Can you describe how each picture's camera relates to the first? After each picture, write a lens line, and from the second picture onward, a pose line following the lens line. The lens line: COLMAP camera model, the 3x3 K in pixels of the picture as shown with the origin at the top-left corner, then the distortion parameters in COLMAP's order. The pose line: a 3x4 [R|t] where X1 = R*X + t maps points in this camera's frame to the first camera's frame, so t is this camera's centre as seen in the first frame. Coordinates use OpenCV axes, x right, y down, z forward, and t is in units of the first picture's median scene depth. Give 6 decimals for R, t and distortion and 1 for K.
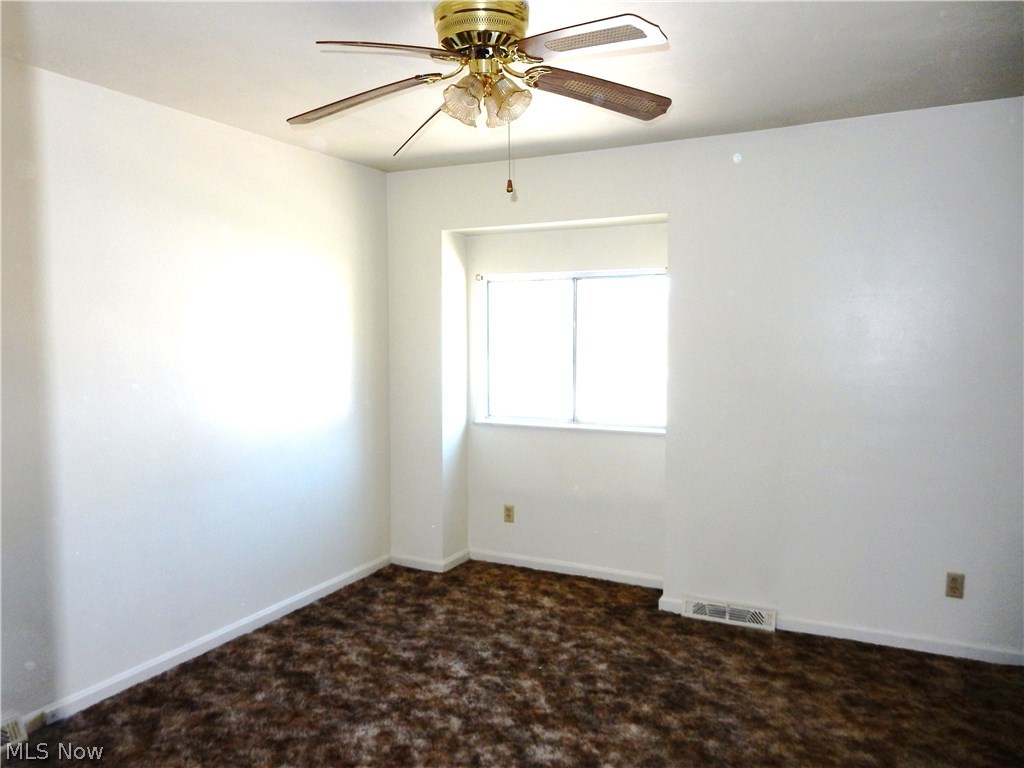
lens RADIAL K [[755.6, 0, 510.7], [0, 755.6, 382.4], [0, 0, 1]] dist [-0.000798, 0.012514]
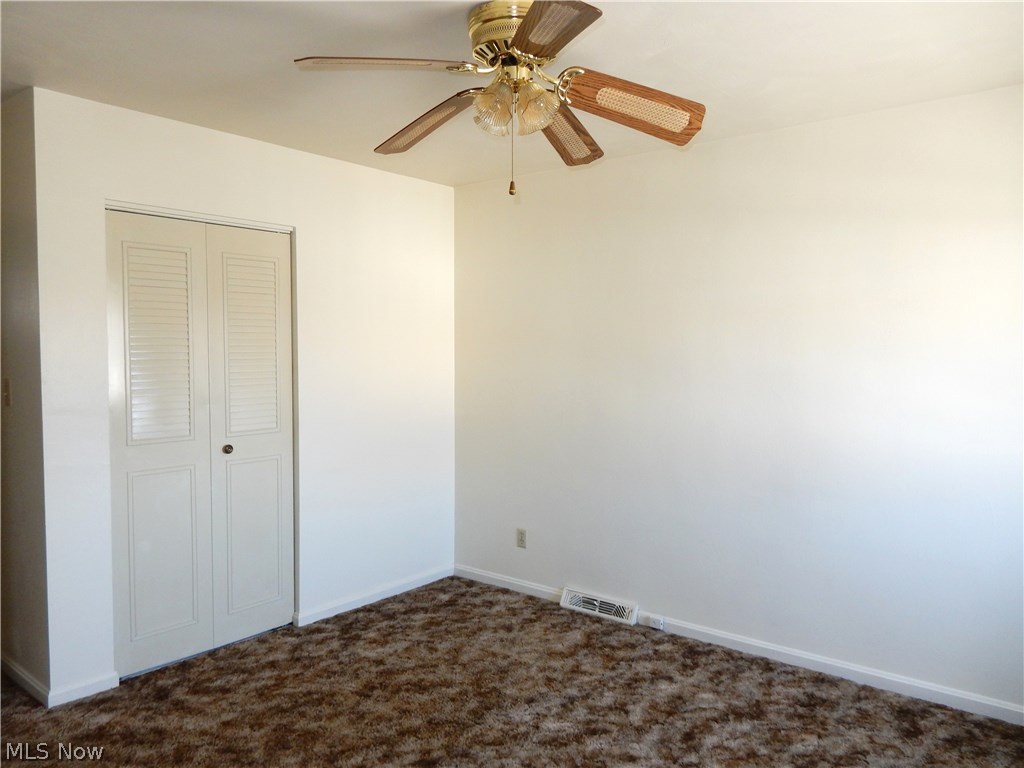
lens RADIAL K [[755.6, 0, 510.4], [0, 755.6, 385.9], [0, 0, 1]] dist [-0.000798, 0.012514]
pose [[-0.239693, 0.037709, -0.970116, 0.695955], [-0.062031, 0.996609, 0.054066, -0.044756], [0.968865, 0.073136, -0.236541, 0.921714]]
